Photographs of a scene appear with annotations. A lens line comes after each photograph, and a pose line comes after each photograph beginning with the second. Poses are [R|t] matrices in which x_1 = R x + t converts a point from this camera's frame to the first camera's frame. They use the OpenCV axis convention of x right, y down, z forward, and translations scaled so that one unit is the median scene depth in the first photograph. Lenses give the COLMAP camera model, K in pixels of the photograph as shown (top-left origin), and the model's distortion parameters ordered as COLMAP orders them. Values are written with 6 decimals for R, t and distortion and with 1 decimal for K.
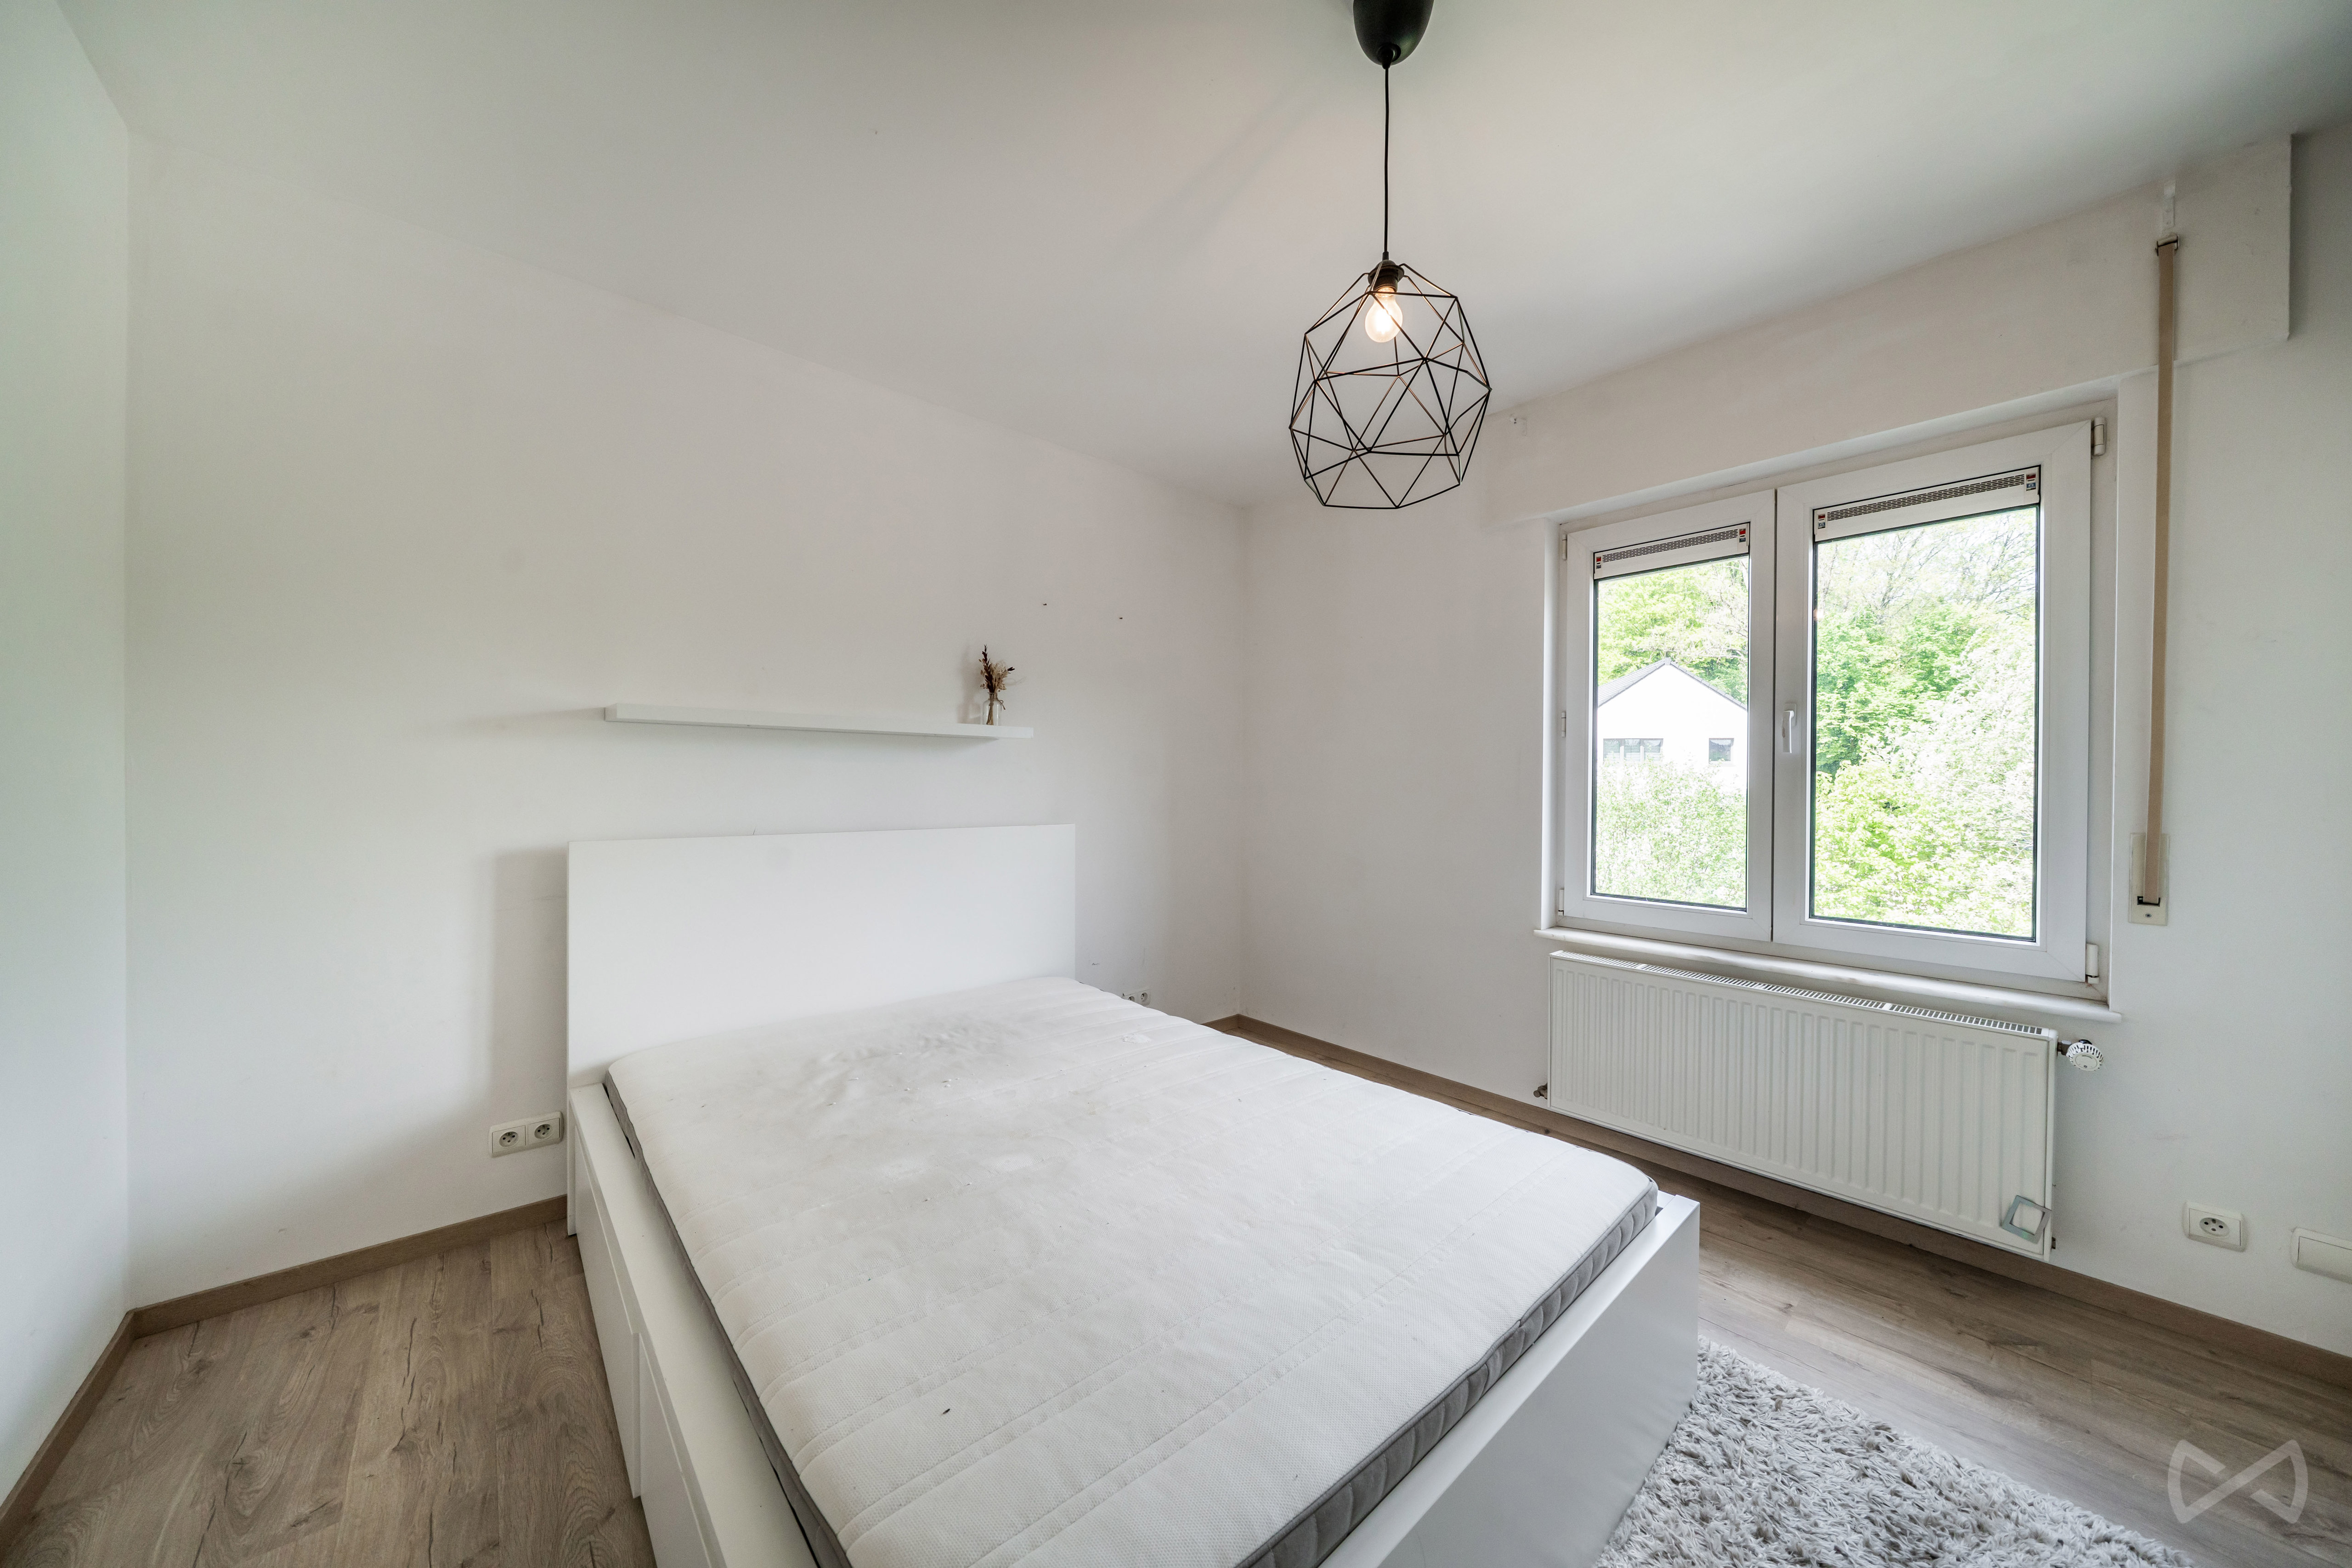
lens RADIAL K [[794.0, 0, 1168.6], [0, 794.0, 783.7], [0, 0, 1]] dist [-0.008298, 0.000133]
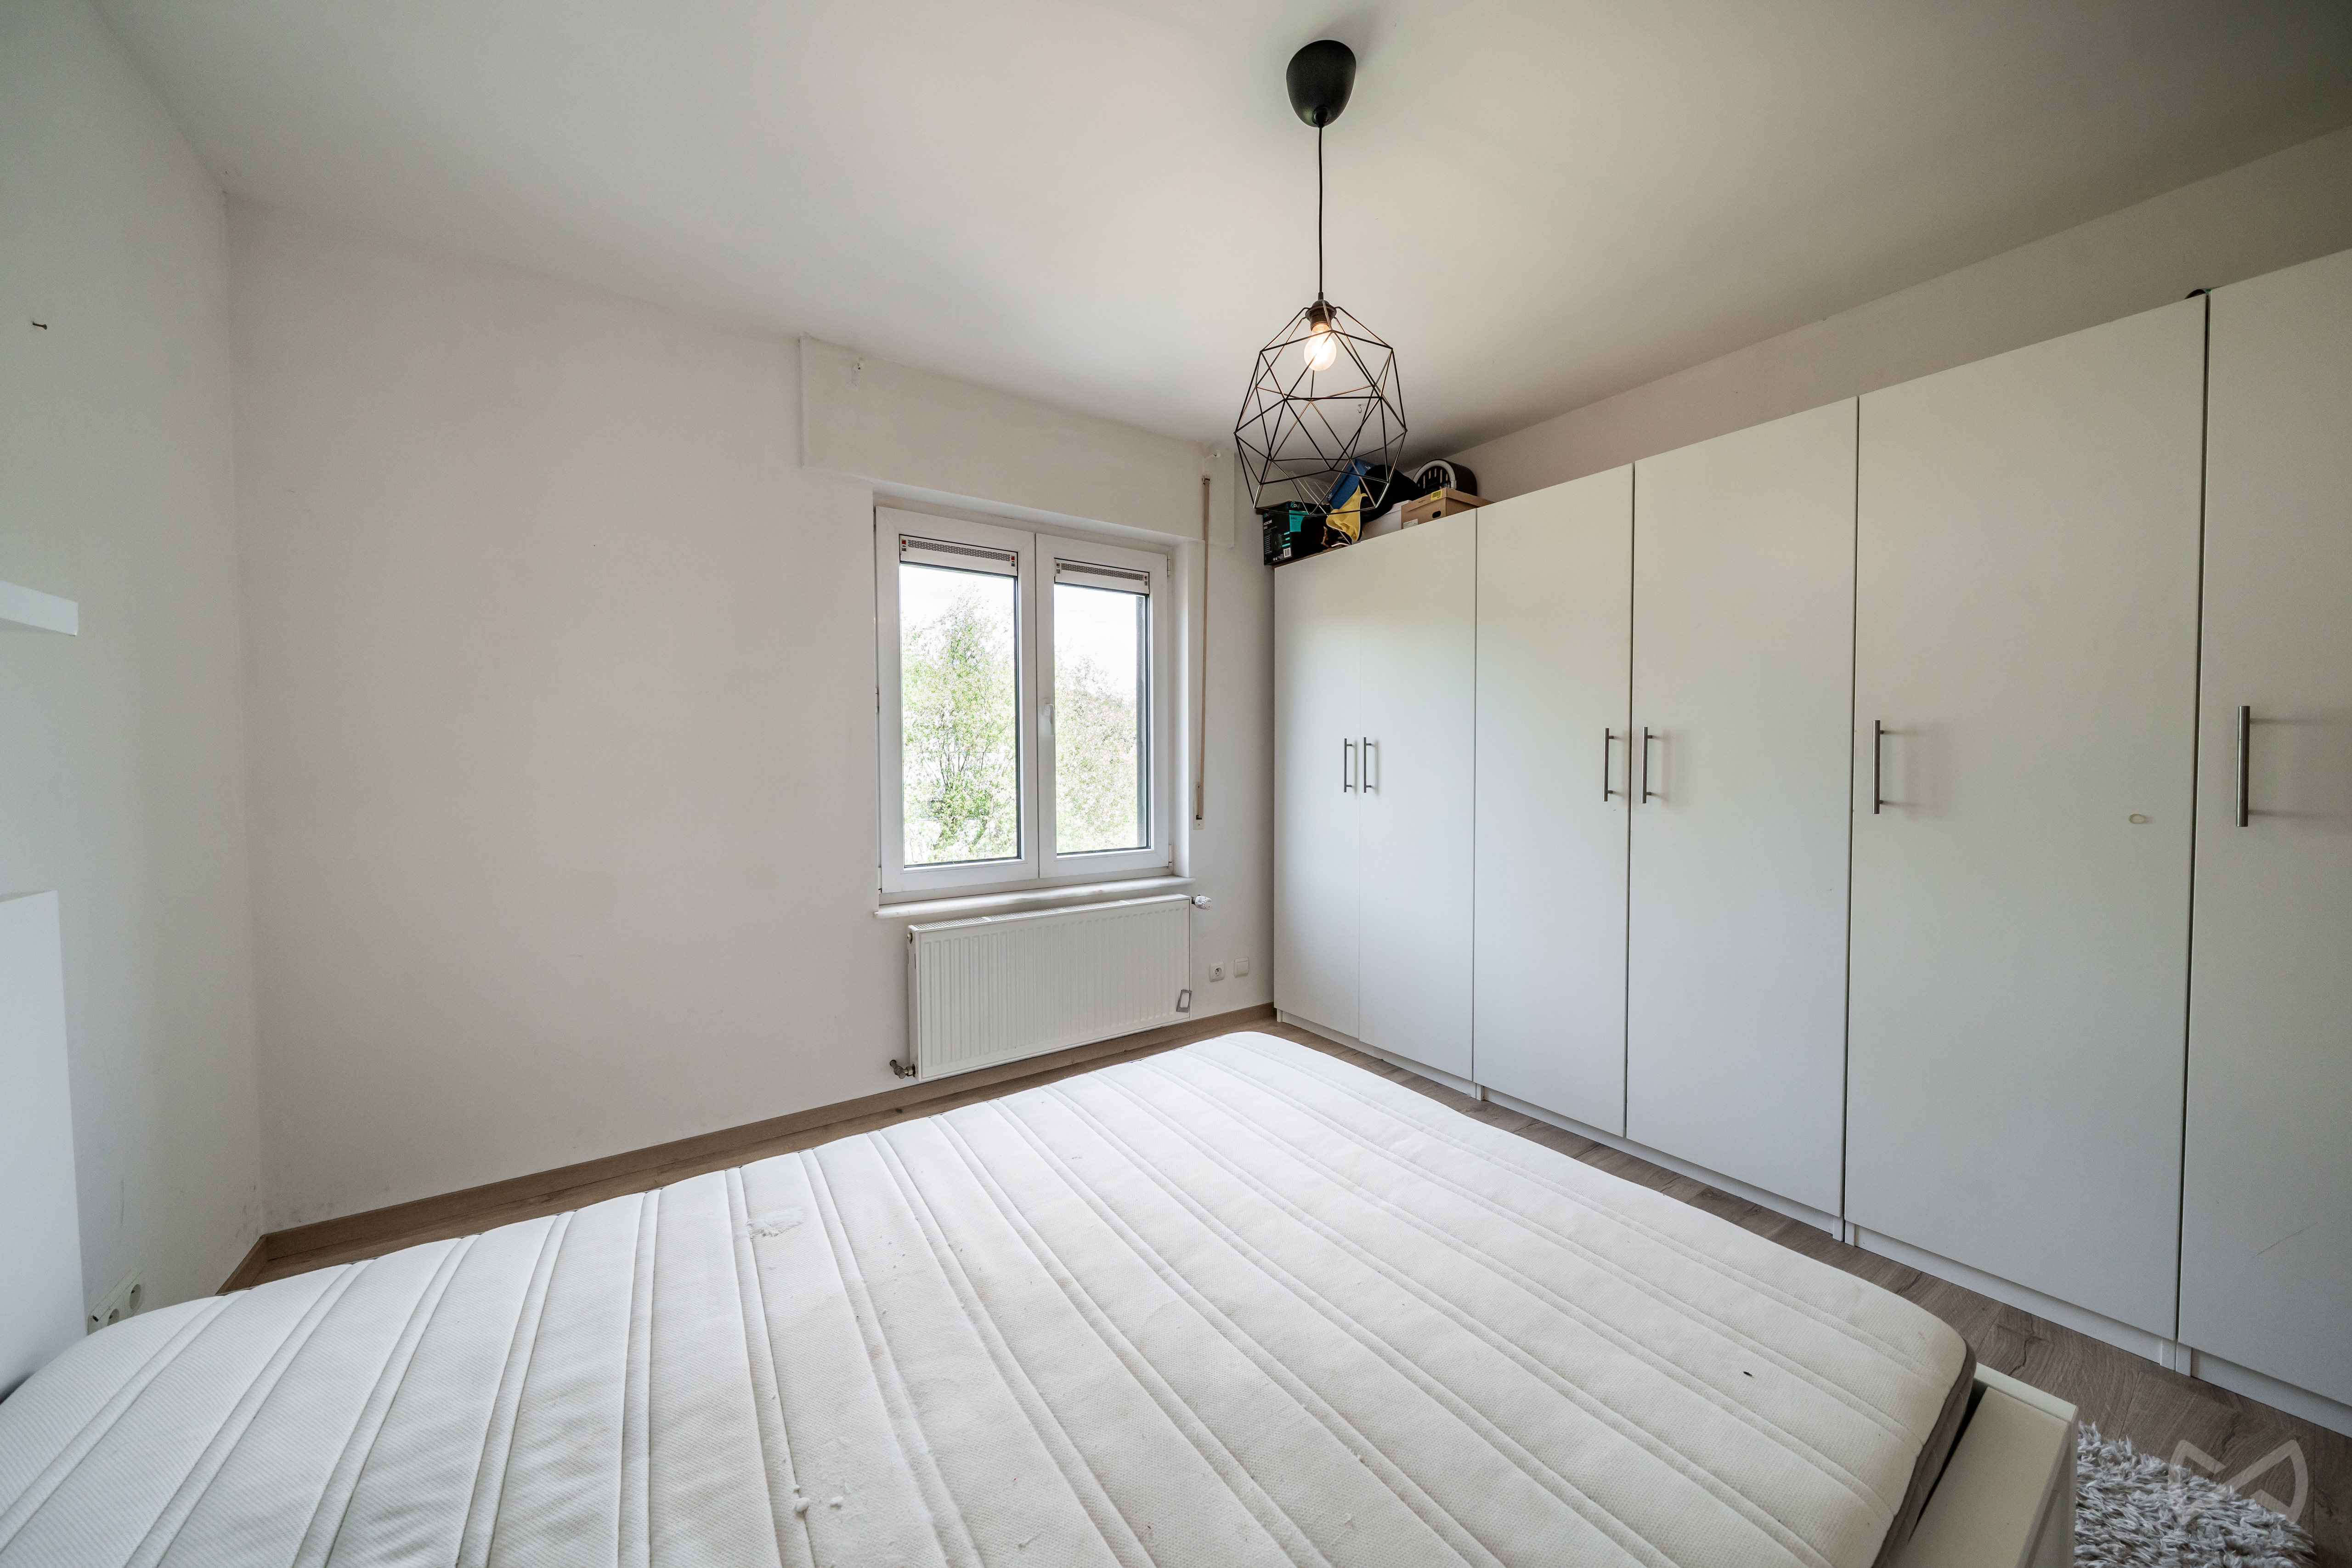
lens RADIAL K [[794.0, 0, 1168.6], [0, 794.0, 783.7], [0, 0, 1]] dist [-0.008298, 0.000133]
pose [[0.116232, -0.038834, 0.992463, -0.536986], [0.012466, 0.999214, 0.037639, -0.004961], [-0.993144, 0.007998, 0.116624, 0.640567]]
